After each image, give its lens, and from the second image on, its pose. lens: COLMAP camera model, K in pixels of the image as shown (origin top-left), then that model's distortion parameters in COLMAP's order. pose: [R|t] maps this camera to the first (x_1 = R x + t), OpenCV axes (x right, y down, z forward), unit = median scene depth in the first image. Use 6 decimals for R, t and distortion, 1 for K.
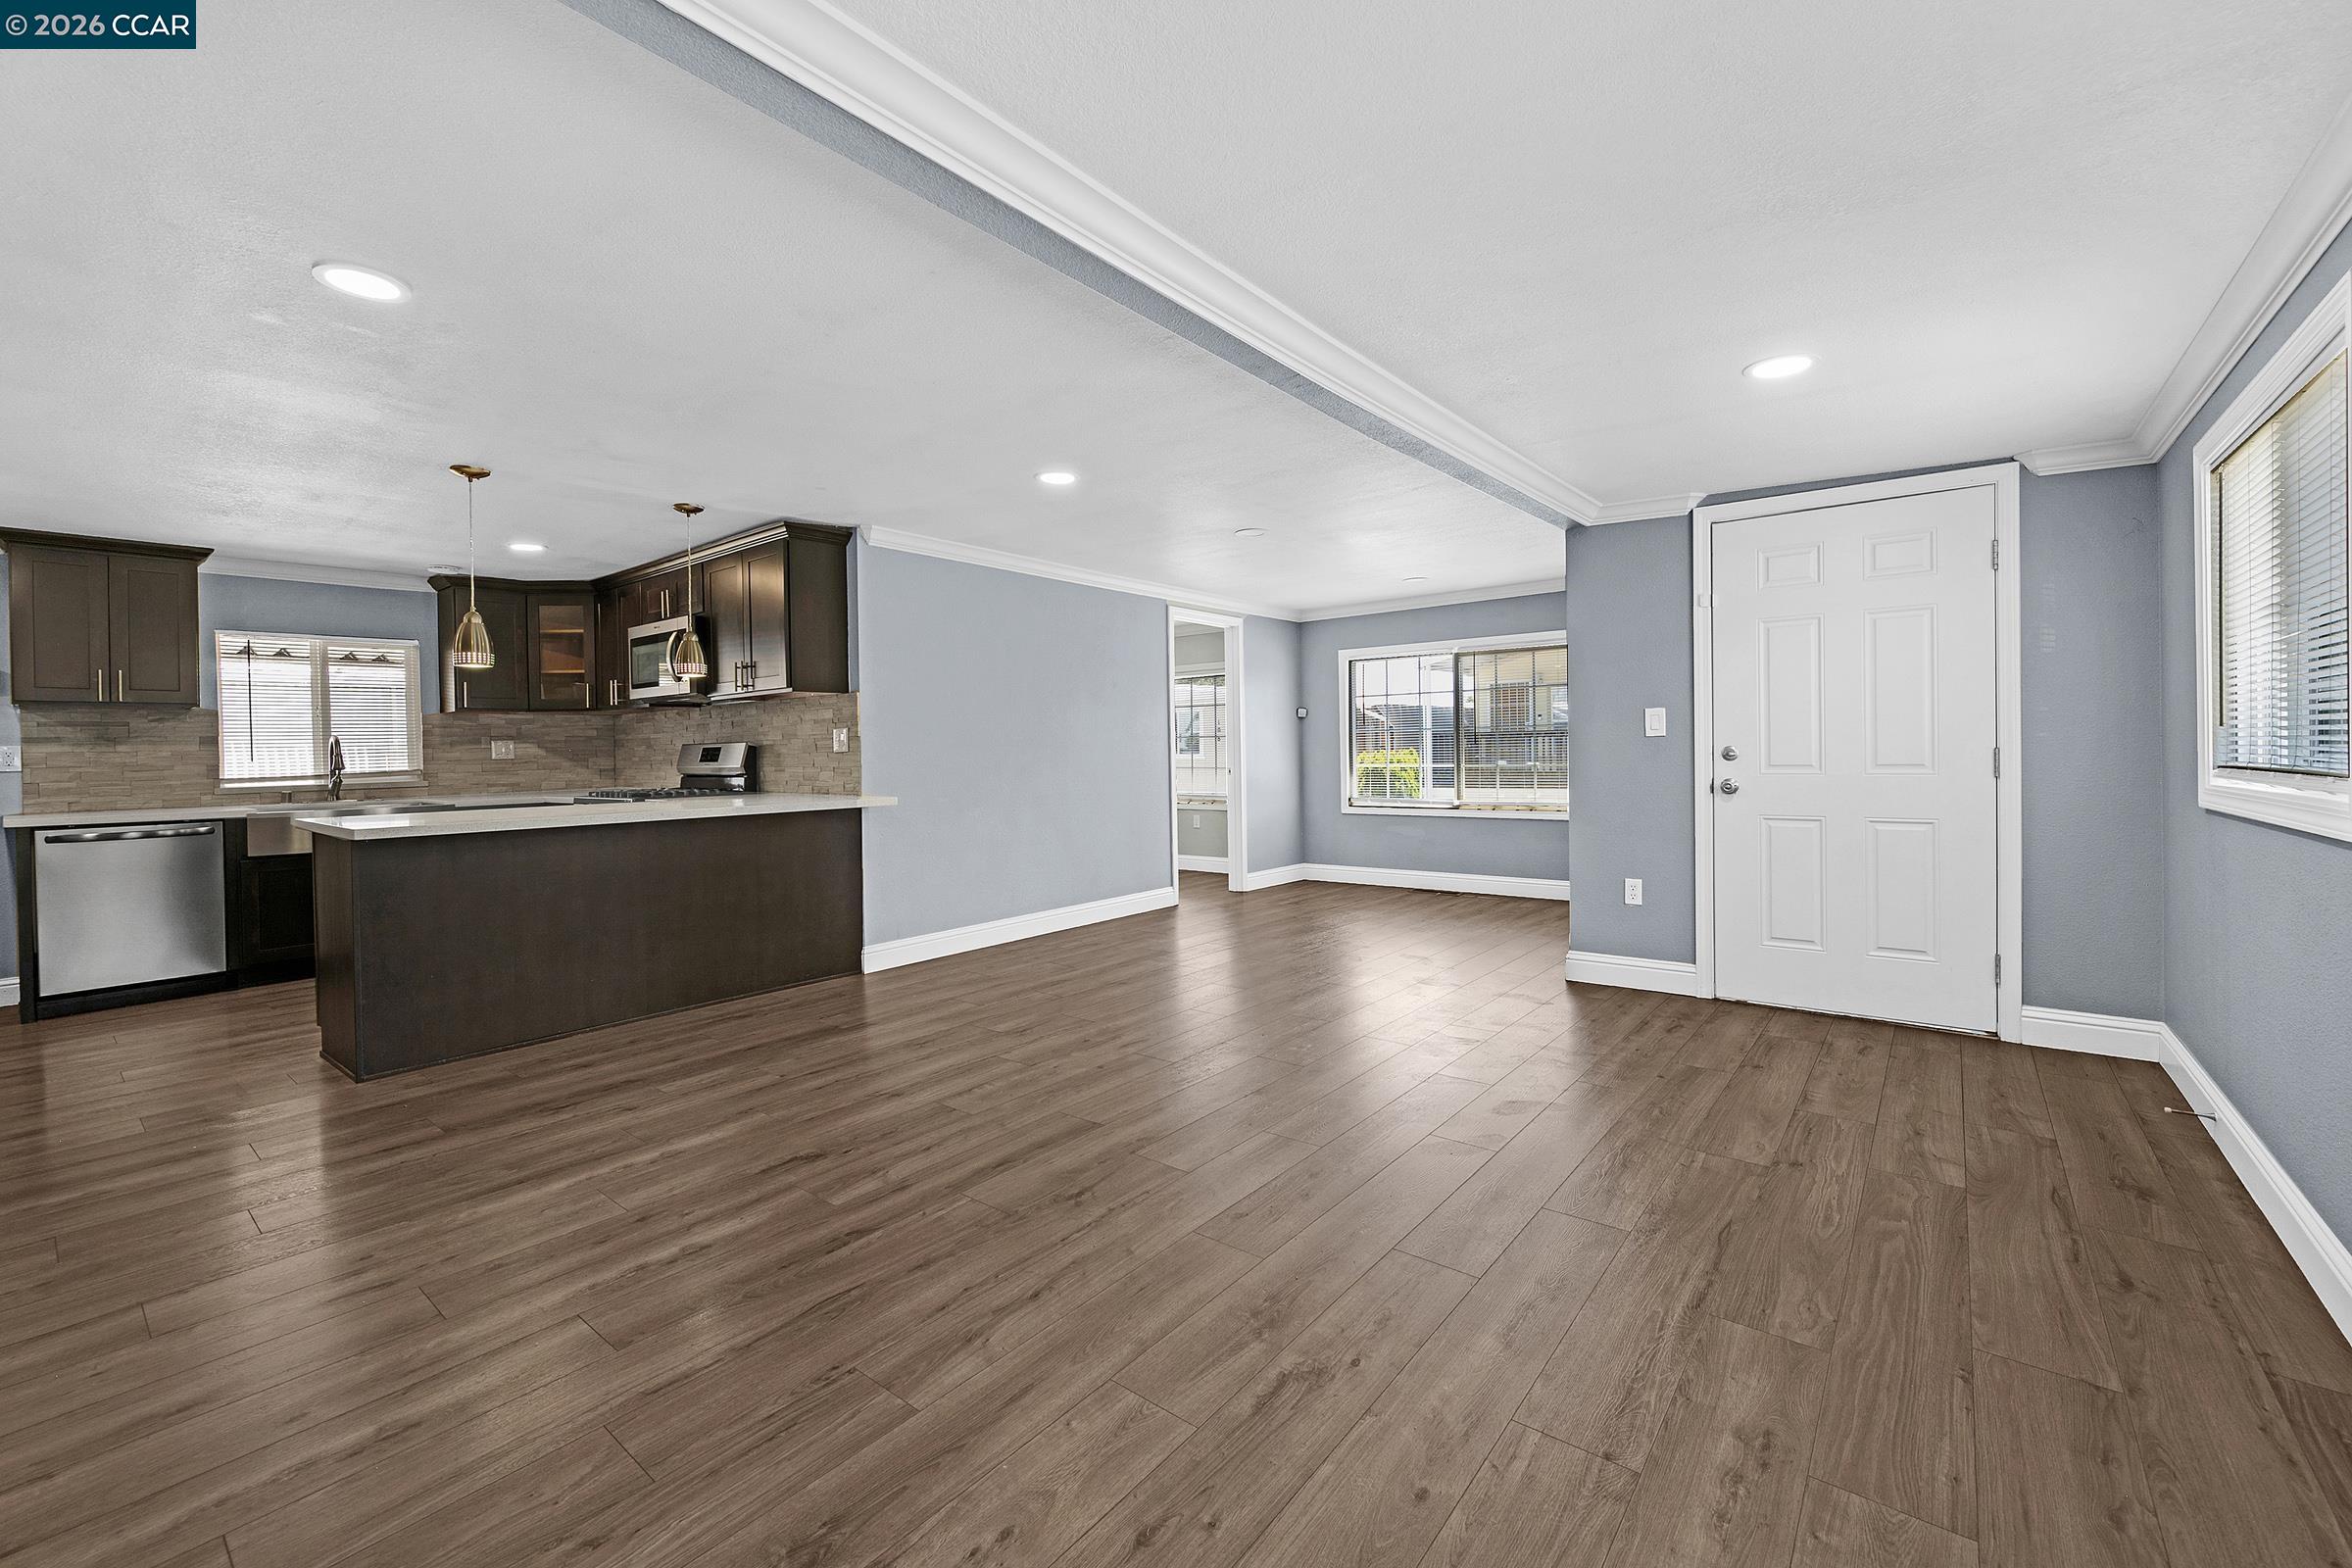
lens RADIAL K [[947.2, 0, 1174.9], [0, 947.2, 749.3], [0, 0, 1]] dist [0.000032, 0.000276]
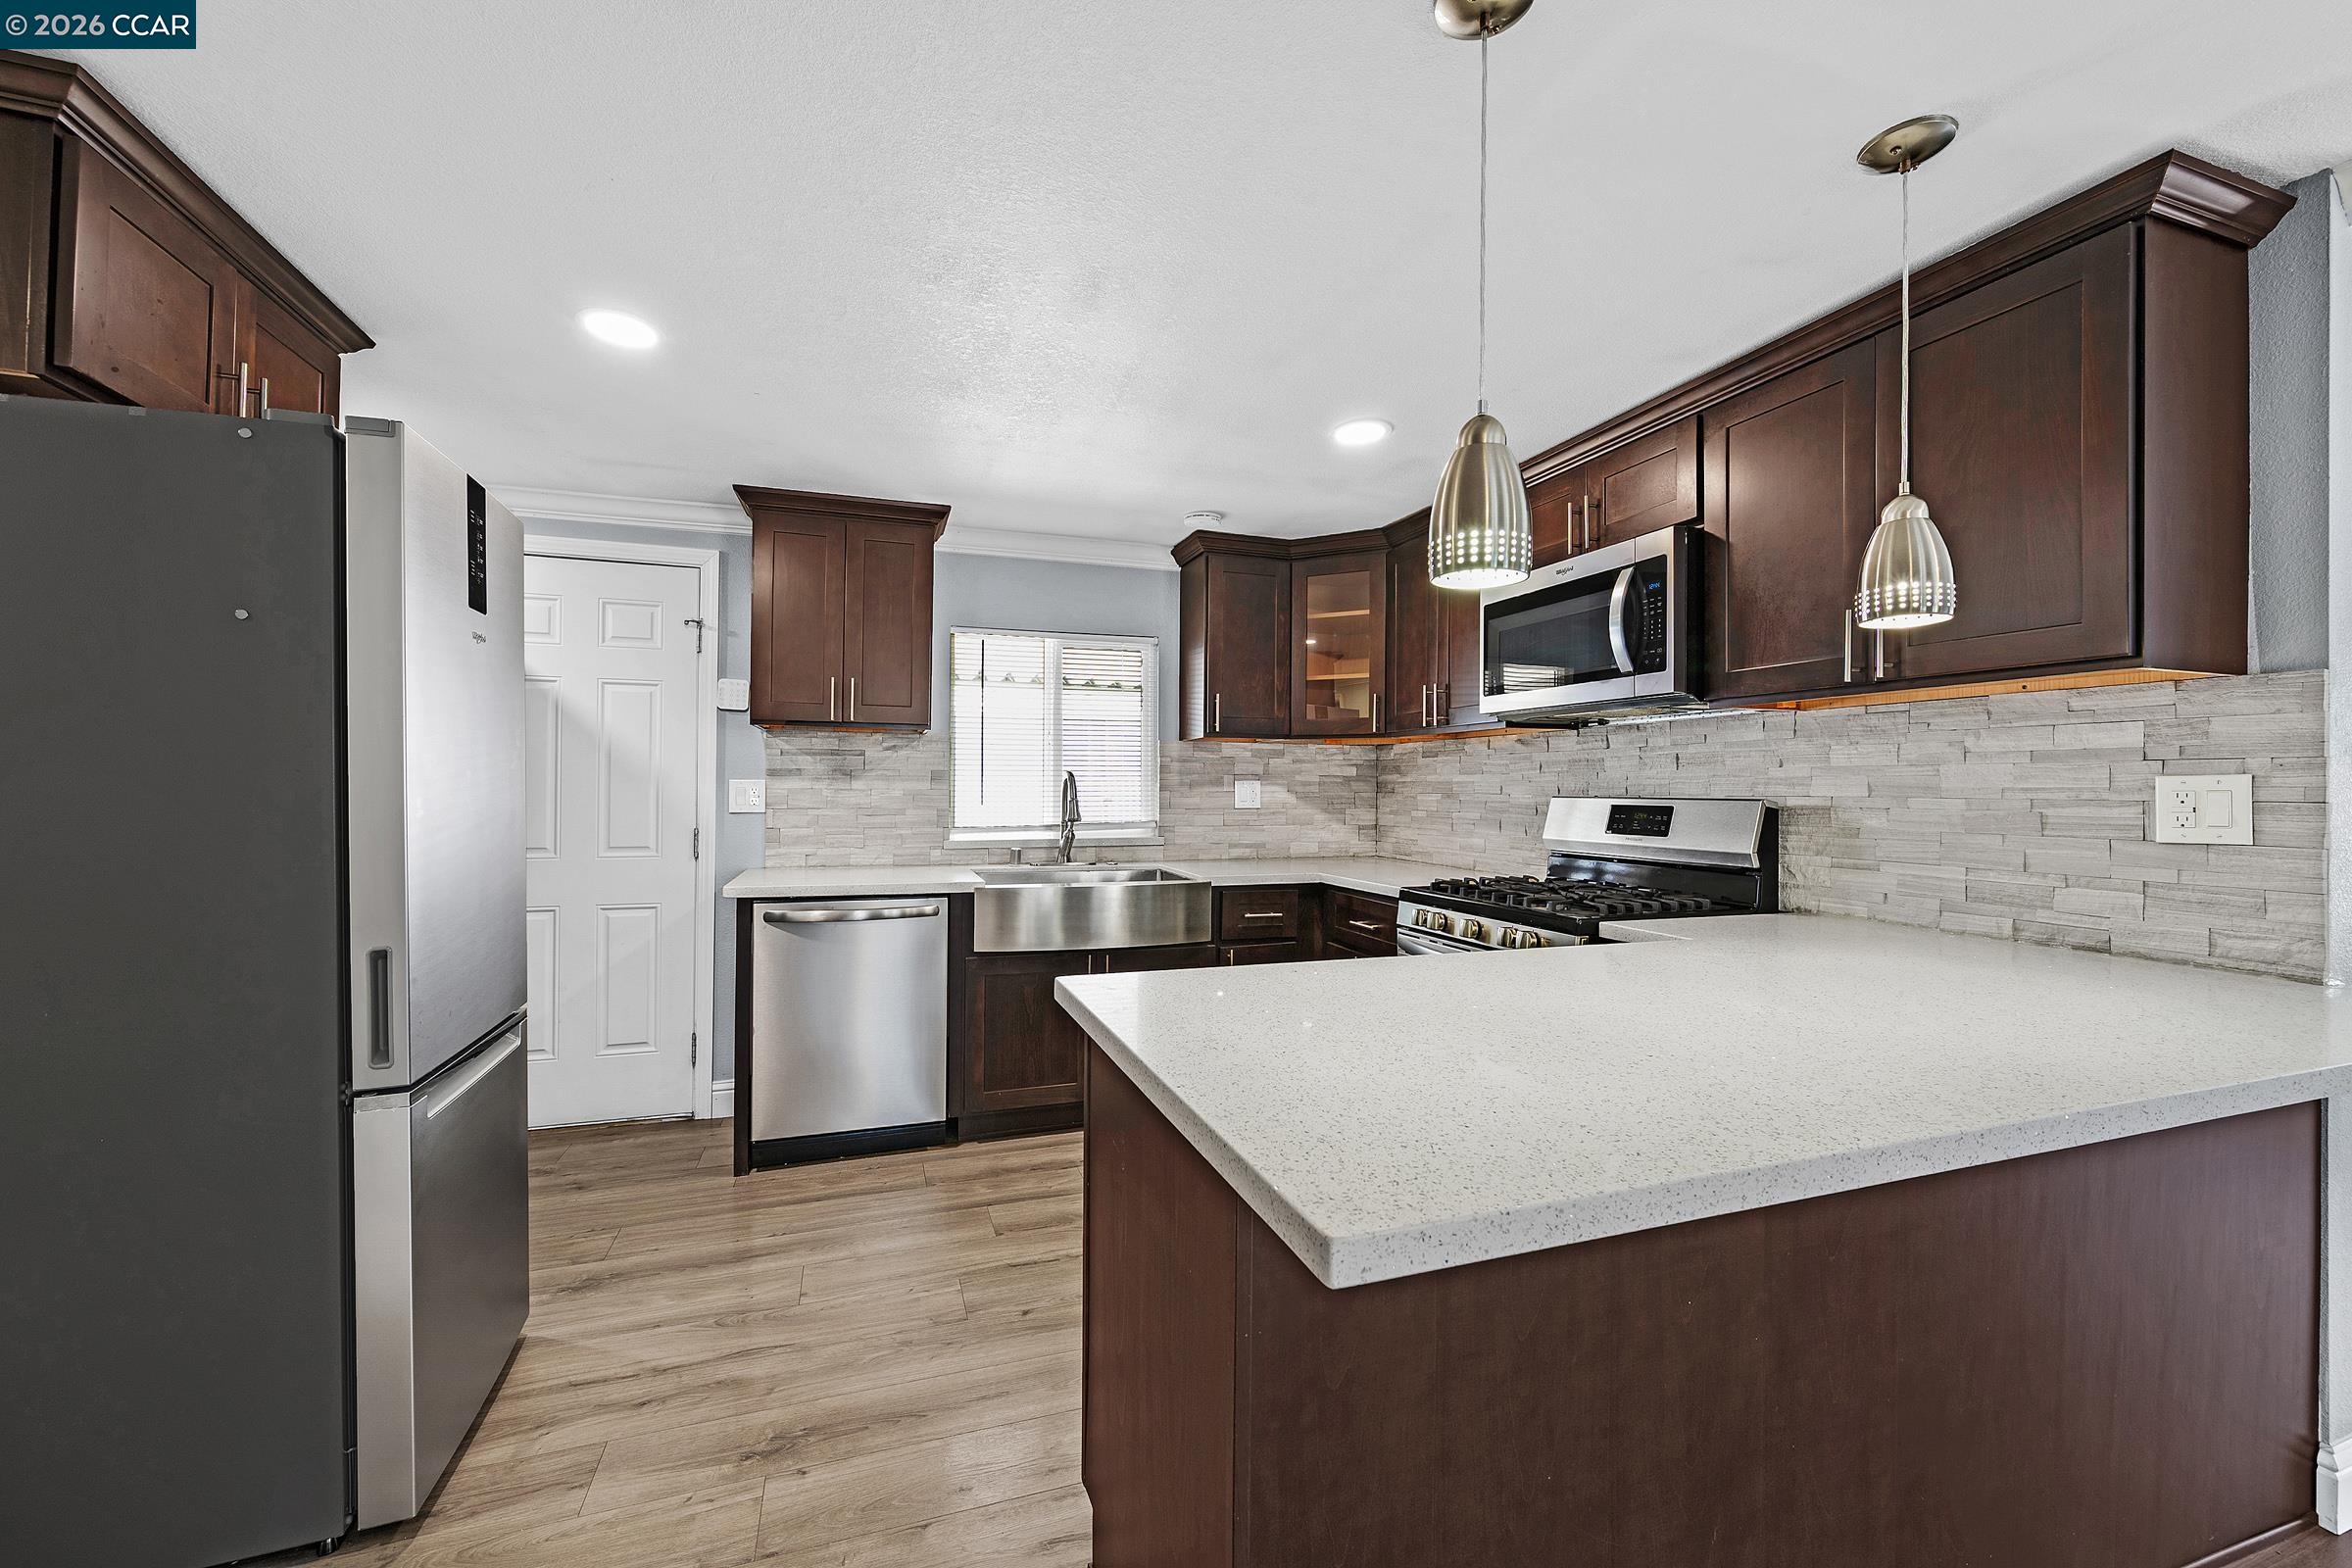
lens RADIAL K [[932.3, 0, 1179.2], [0, 932.3, 782.3], [0, 0, 1]] dist [-0.000558, 0.000163]
pose [[0.845662, 0.022101, -0.533261, -0.506984], [-0.024421, 0.999698, 0.002705, -0.011758], [0.533160, 0.010735, 0.845946, 0.518601]]
